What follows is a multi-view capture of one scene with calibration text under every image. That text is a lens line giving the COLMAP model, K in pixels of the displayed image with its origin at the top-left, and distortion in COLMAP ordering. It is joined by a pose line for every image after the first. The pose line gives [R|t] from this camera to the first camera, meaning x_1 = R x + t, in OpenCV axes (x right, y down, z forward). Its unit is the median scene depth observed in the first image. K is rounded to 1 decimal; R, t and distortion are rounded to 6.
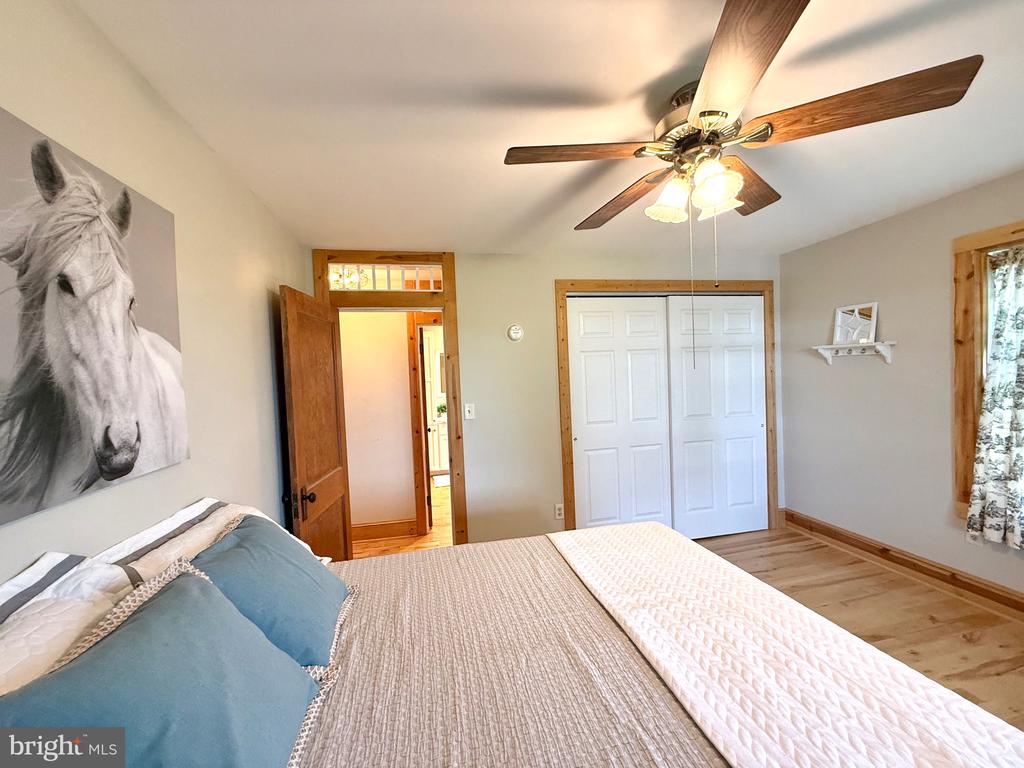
lens RADIAL K [[409.3, 0, 509.3], [0, 409.3, 384.7], [0, 0, 1]] dist [0.000298, 0.000119]
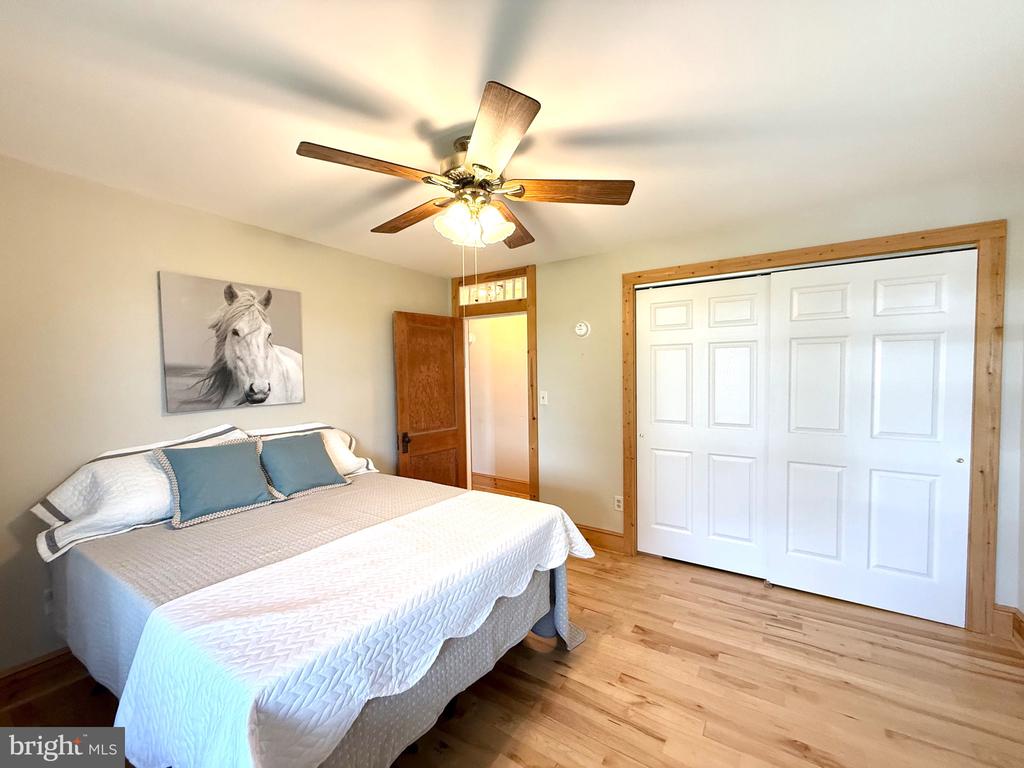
lens RADIAL K [[409.3, 0, 509.3], [0, 409.3, 384.7], [0, 0, 1]] dist [0.000298, 0.000119]
pose [[0.708073, 0.057205, -0.703818, 1.913628], [-0.035037, 0.998332, 0.045894, -0.067005], [0.705269, -0.007837, 0.708896, 0.266589]]
